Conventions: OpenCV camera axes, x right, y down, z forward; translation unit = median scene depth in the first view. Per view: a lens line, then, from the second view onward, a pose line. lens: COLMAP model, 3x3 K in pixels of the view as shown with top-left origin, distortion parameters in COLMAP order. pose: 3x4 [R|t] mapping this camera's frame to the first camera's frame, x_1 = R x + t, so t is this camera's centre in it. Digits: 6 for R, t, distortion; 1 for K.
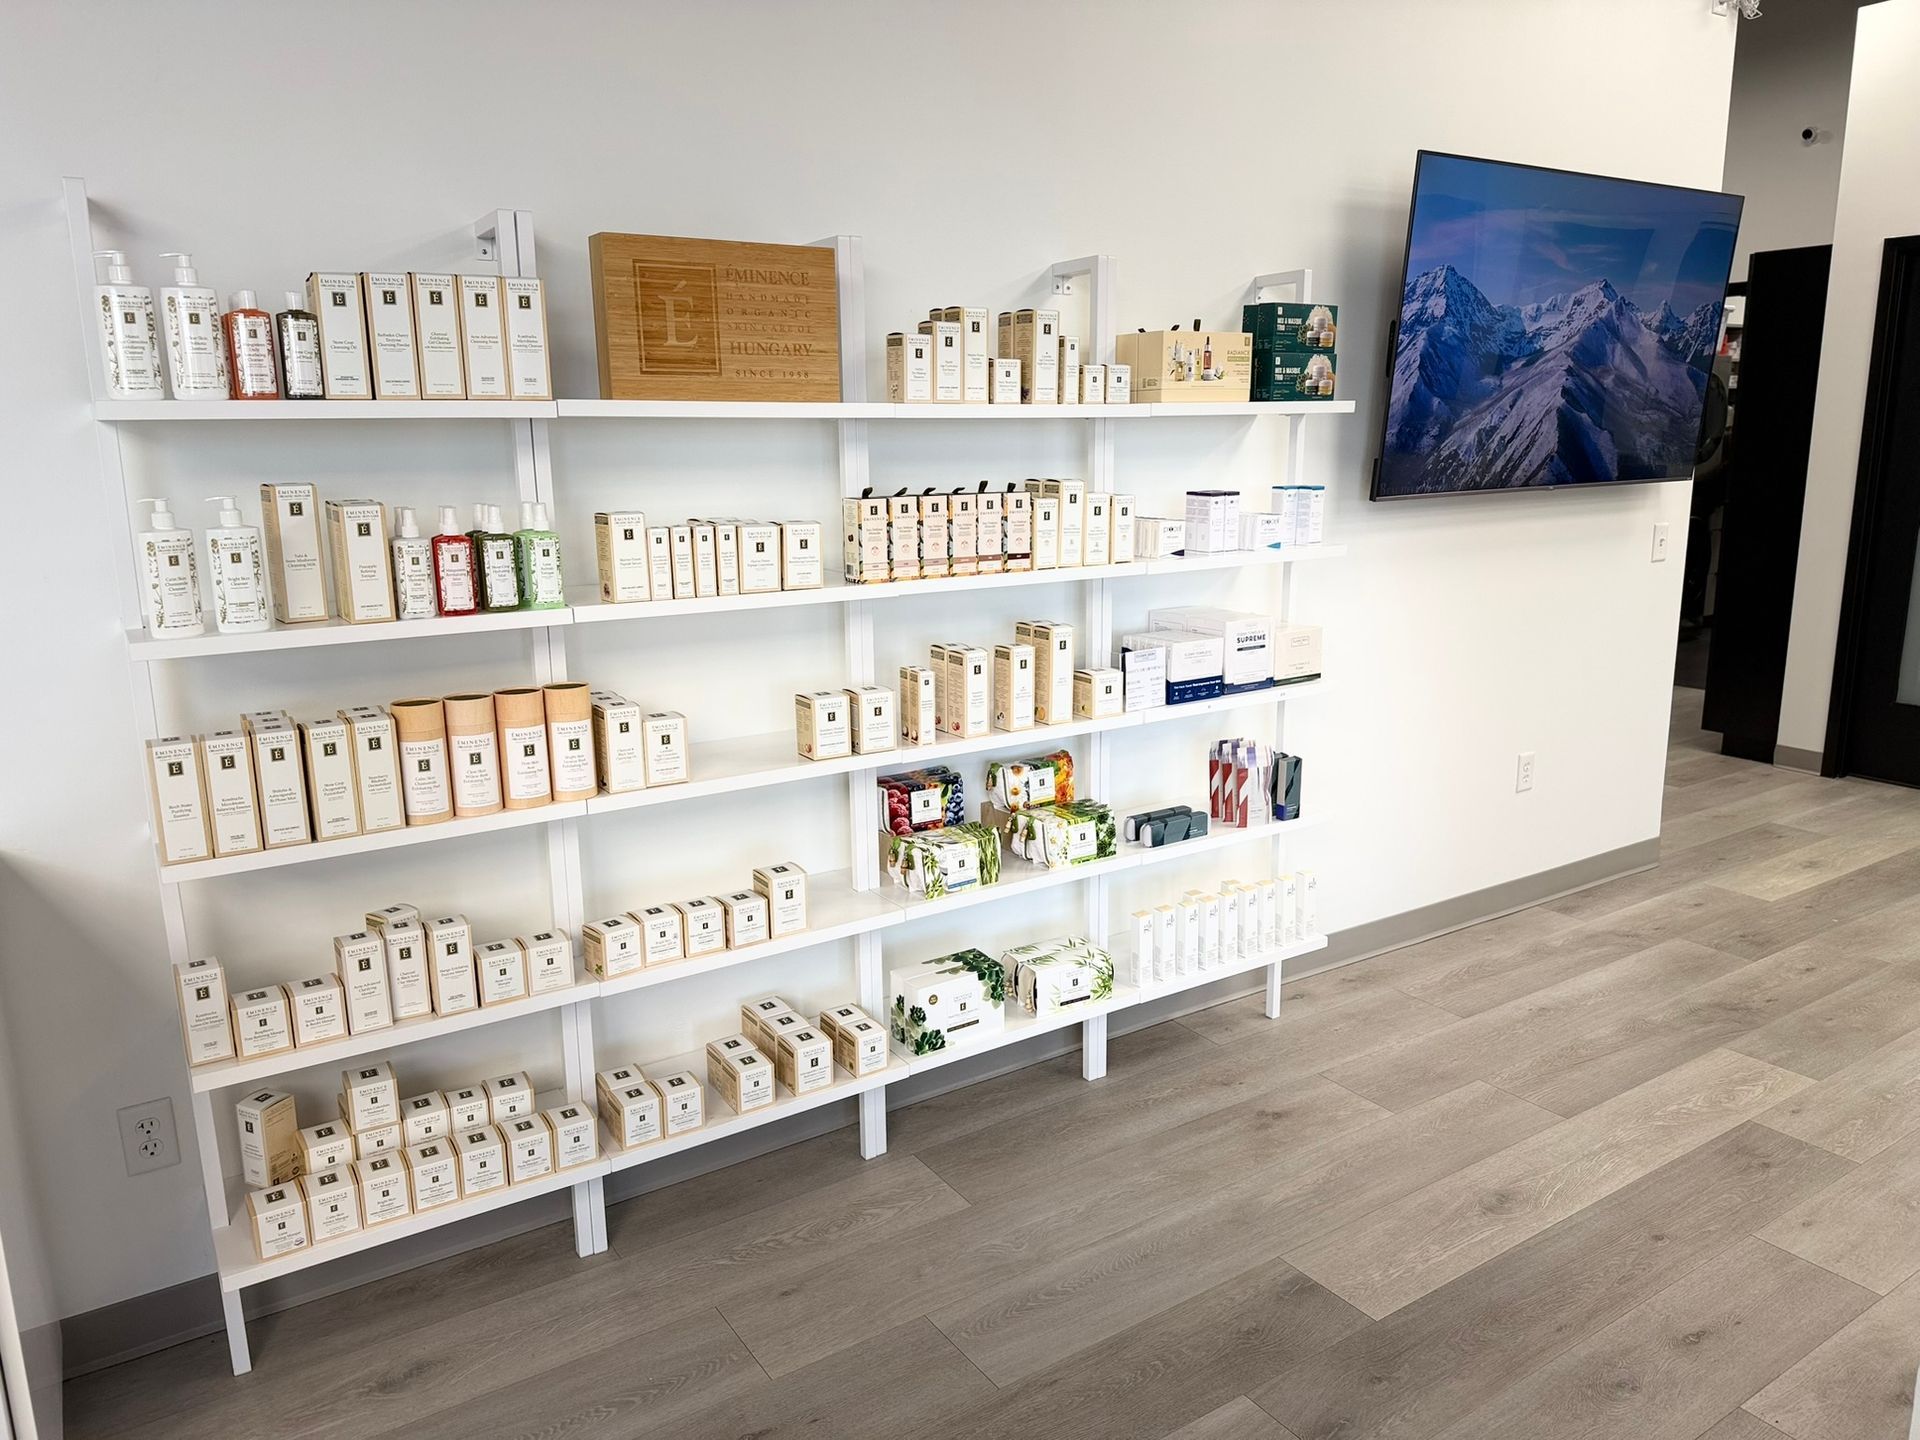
lens RADIAL K [[1352.6, 0, 1005.4], [0, 1352.6, 724.6], [0, 0, 1]] dist [0.067364, -0.075265]
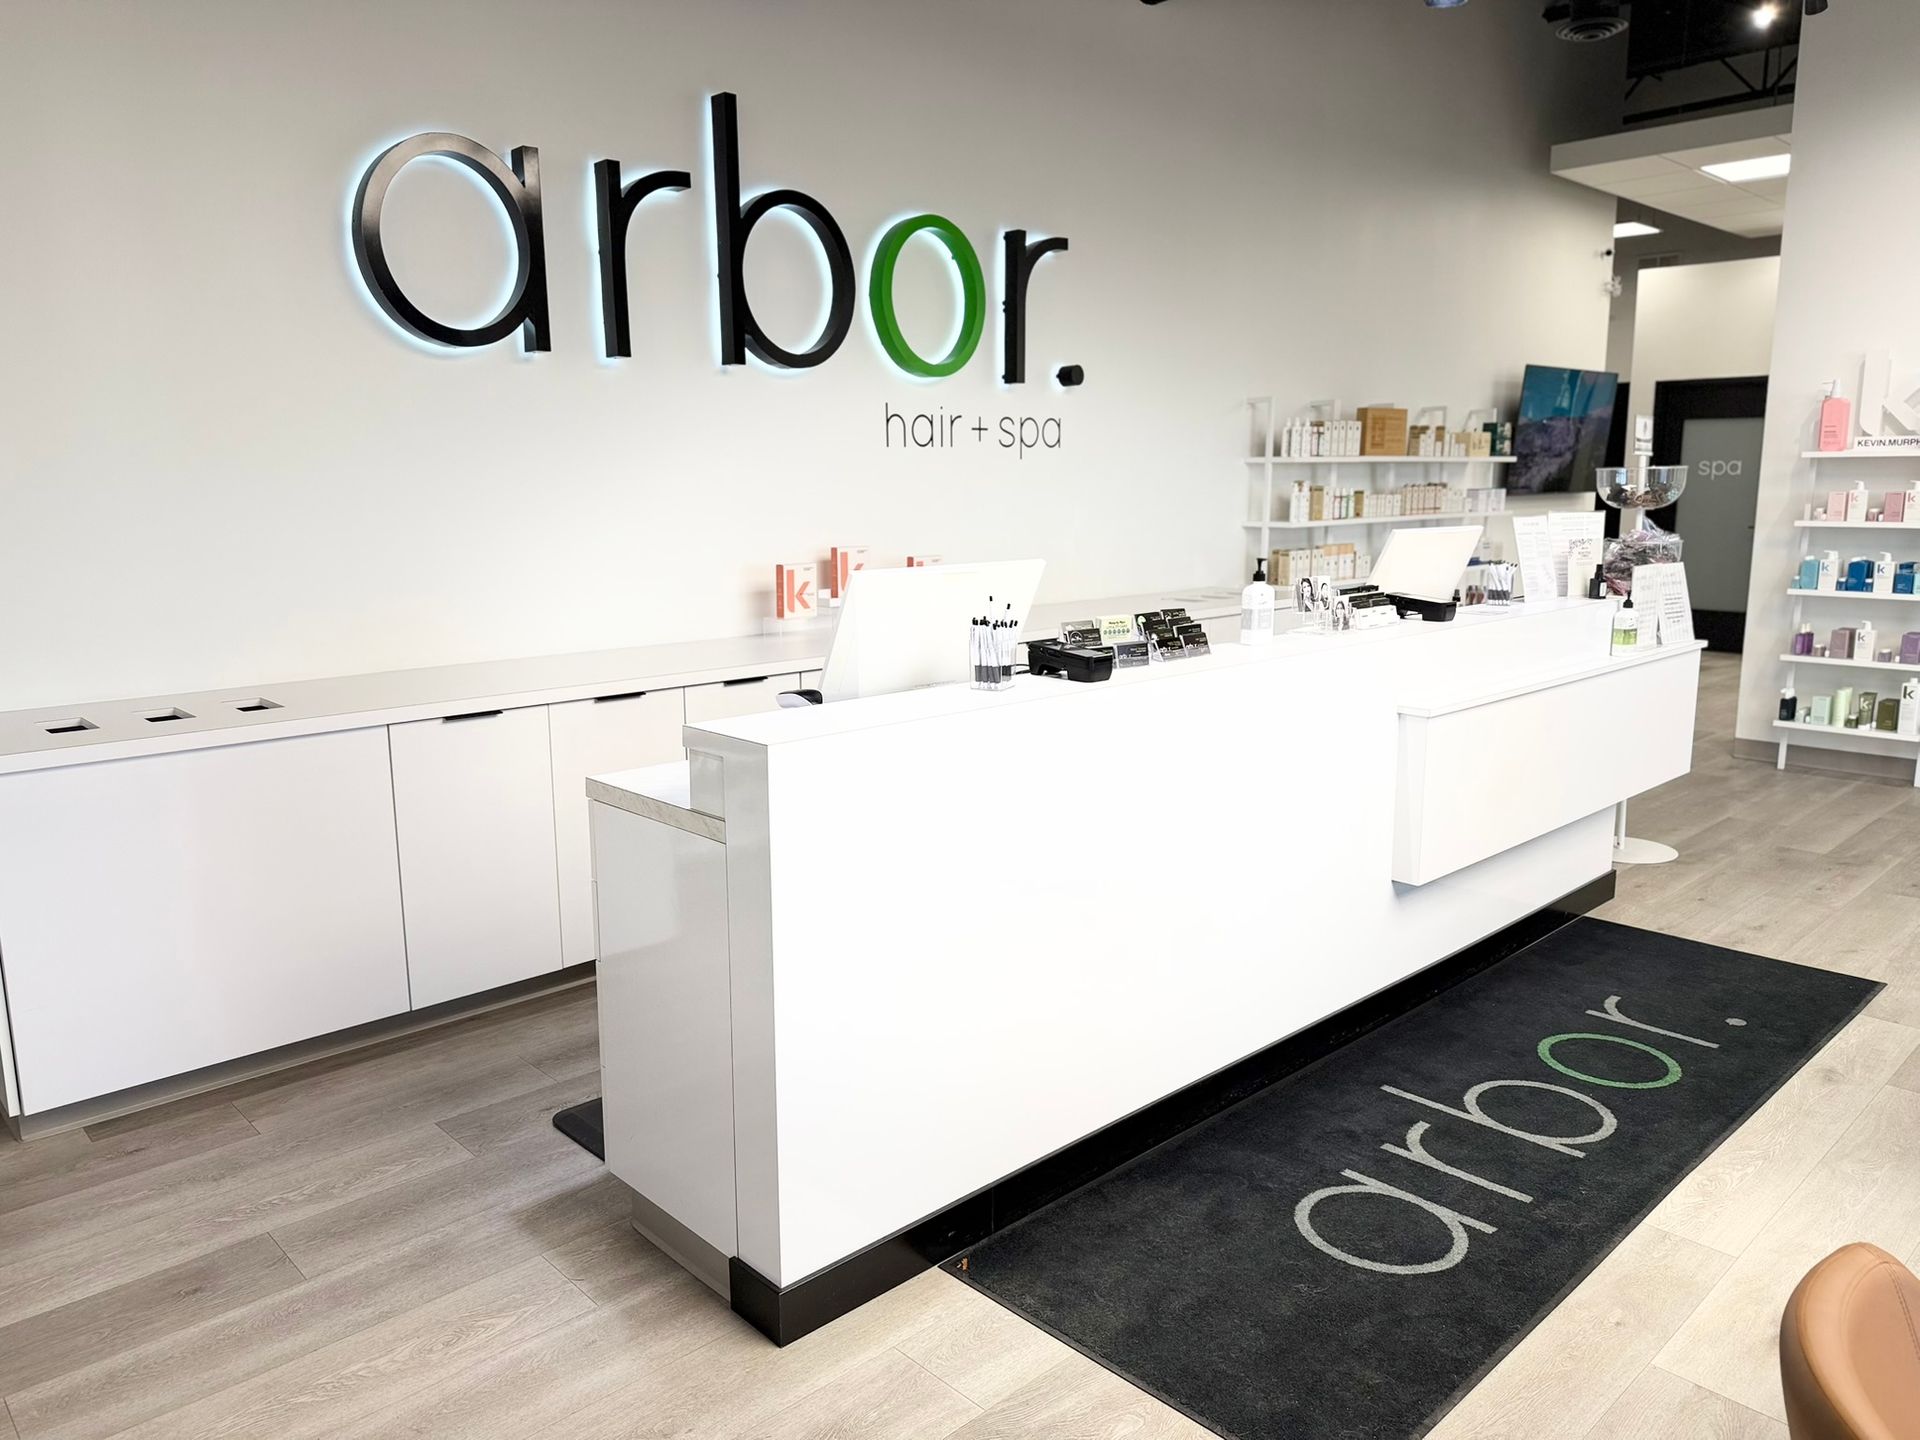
lens RADIAL K [[1352.6, 0, 959.6], [0, 1352.6, 751.0], [0, 0, 1]] dist [0.067364, -0.075265]
pose [[0.984999, -0.029636, 0.169997, -1.774108], [0.032736, 0.999345, -0.015458, 0.477030], [-0.169427, 0.020791, 0.985323, -1.998597]]
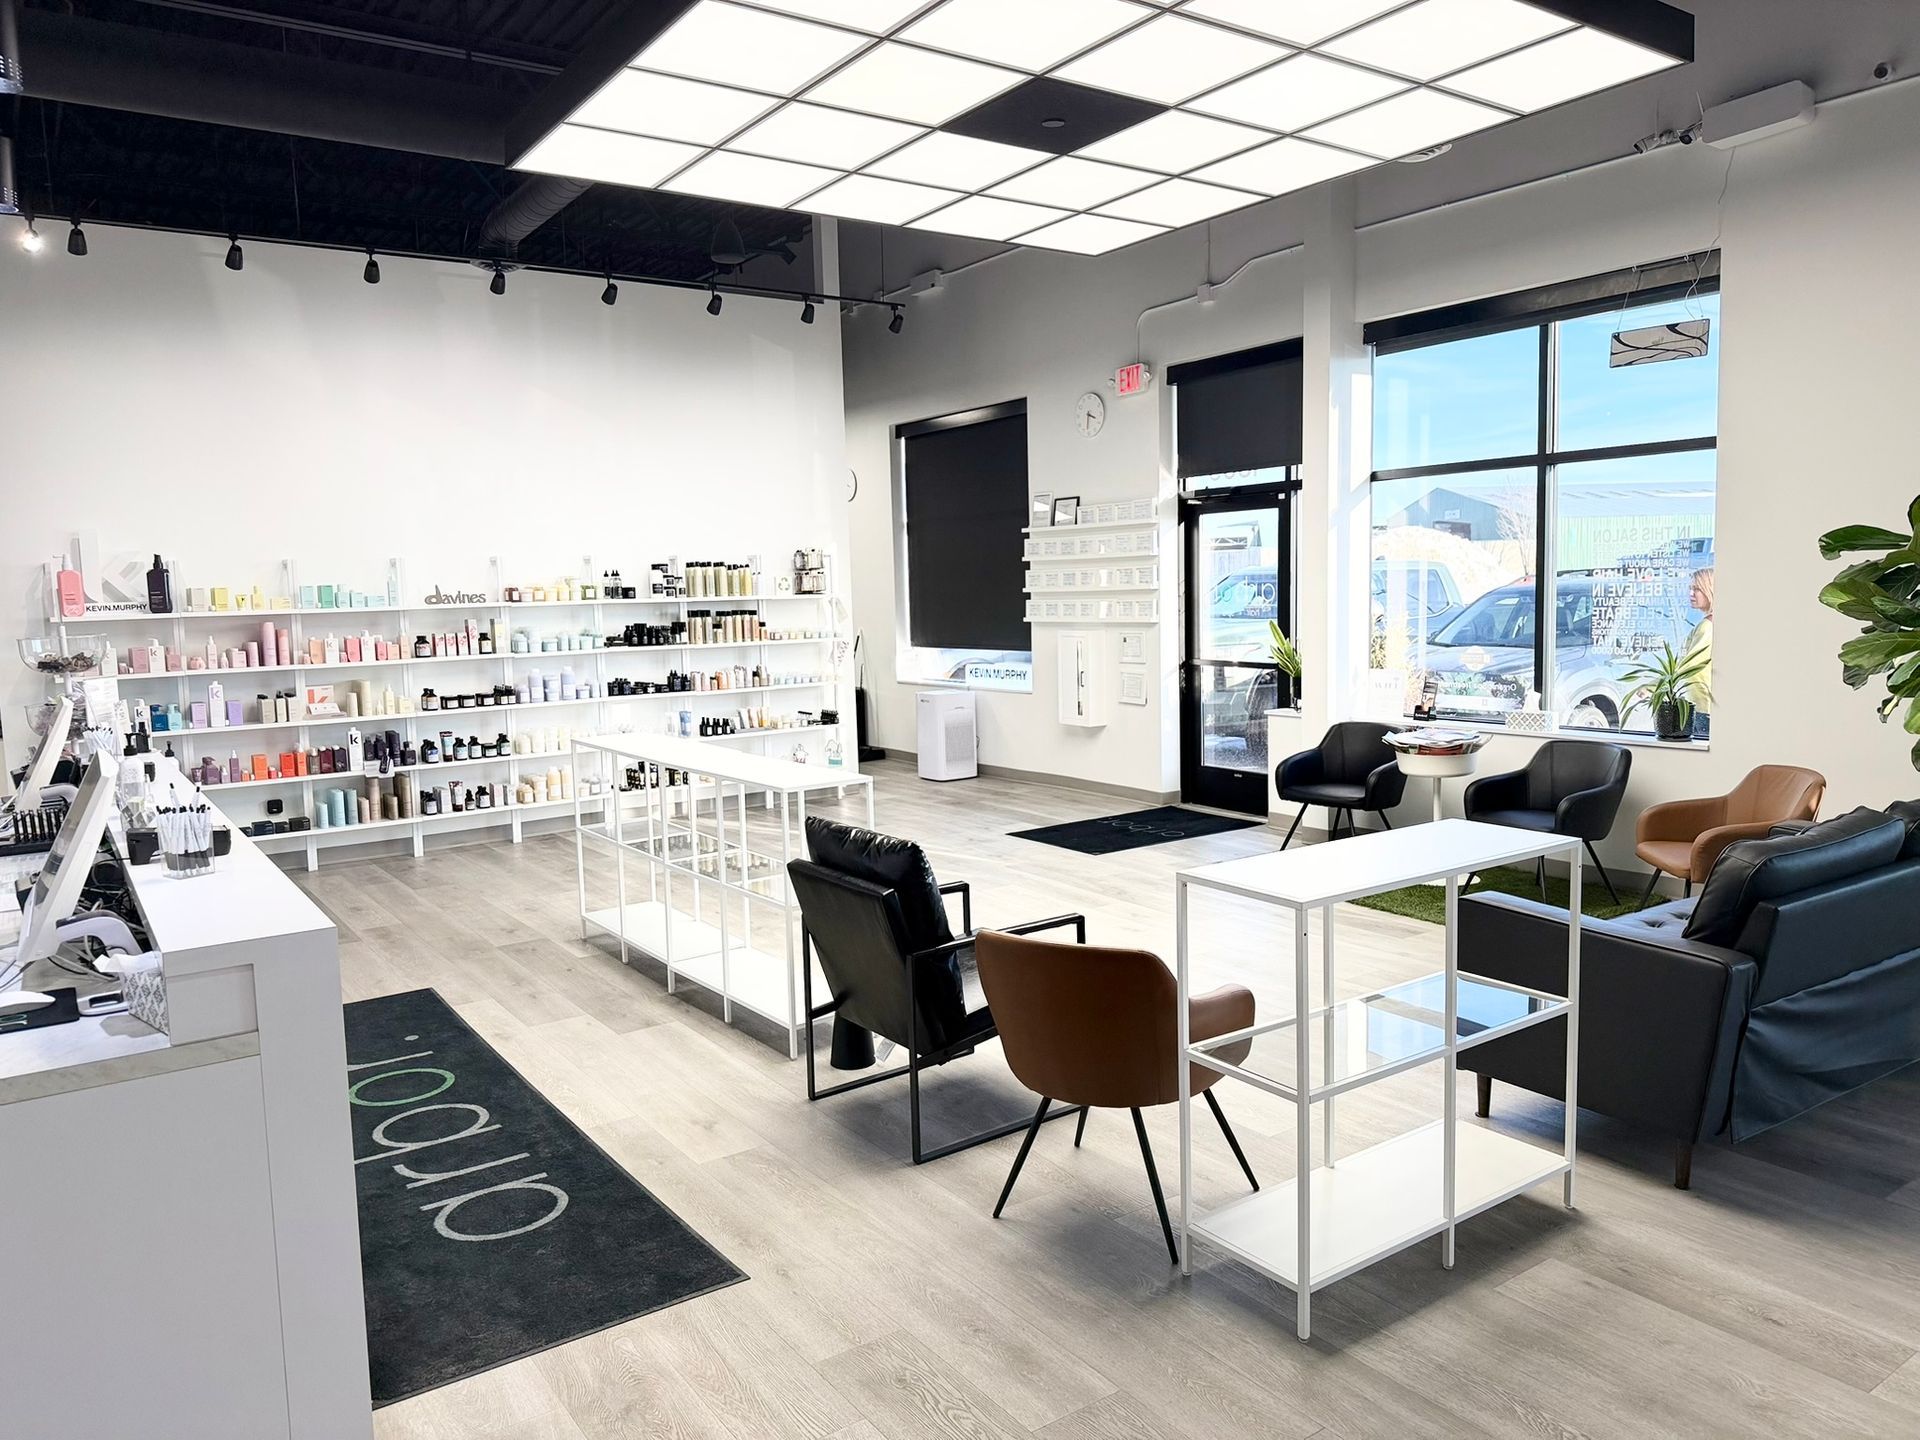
lens RADIAL K [[1352.6, 0, 953.9], [0, 1352.6, 724.4], [0, 0, 1]] dist [0.067364, -0.075265]
pose [[-0.011273, -0.091215, 0.995767, -2.756410], [0.240440, 0.966366, 0.091244, 0.325892], [-0.970598, 0.240451, 0.011038, -1.521709]]
